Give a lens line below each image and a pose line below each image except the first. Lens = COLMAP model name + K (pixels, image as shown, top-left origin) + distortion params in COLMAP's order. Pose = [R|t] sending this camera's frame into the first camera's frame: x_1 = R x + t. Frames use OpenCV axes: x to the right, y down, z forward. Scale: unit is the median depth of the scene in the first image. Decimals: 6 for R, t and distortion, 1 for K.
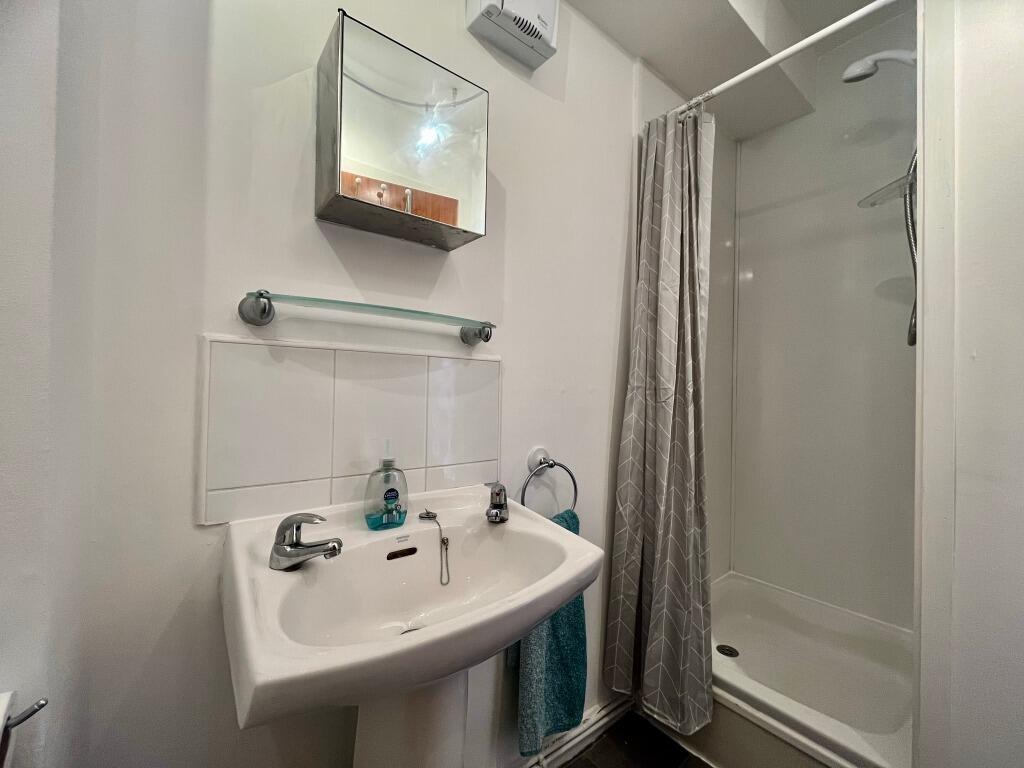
lens RADIAL K [[419.9, 0, 512.3], [0, 419.9, 385.7], [0, 0, 1]] dist [0.000623, 0.000256]
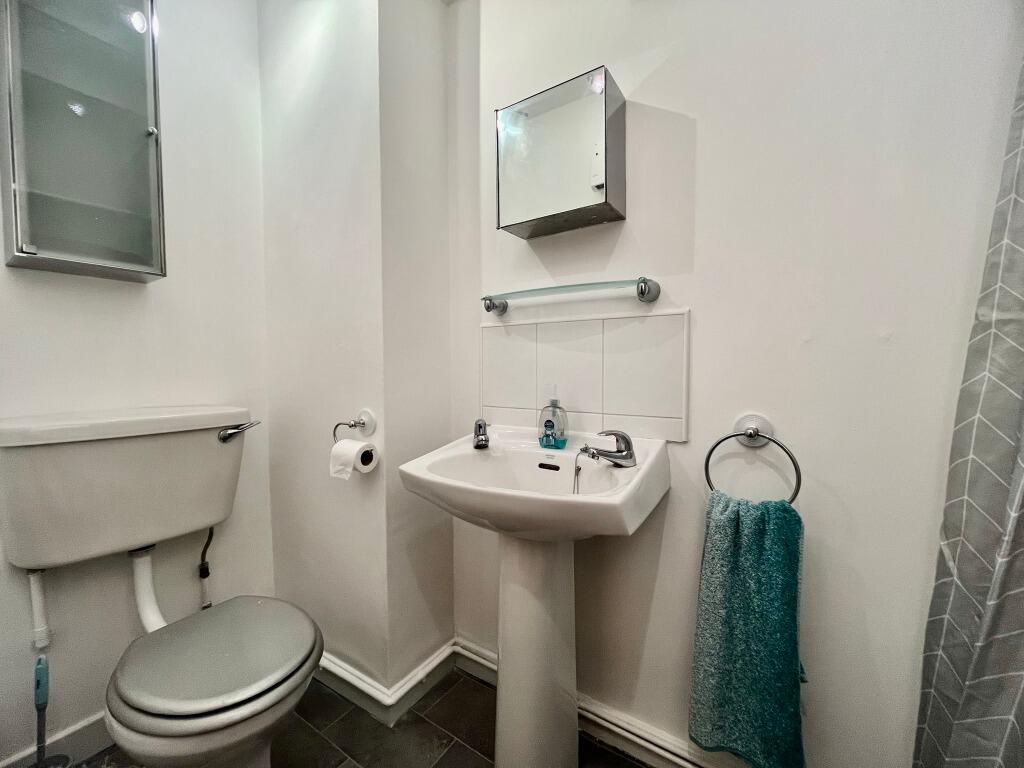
lens RADIAL K [[419.9, 0, 513.0], [0, 419.9, 386.3], [0, 0, 1]] dist [0.000623, 0.000256]
pose [[0.317874, 0.022704, -0.947861, 0.892686], [0.018083, 0.999386, 0.030003, 0.082615], [0.947961, -0.026677, 0.317268, 0.412448]]
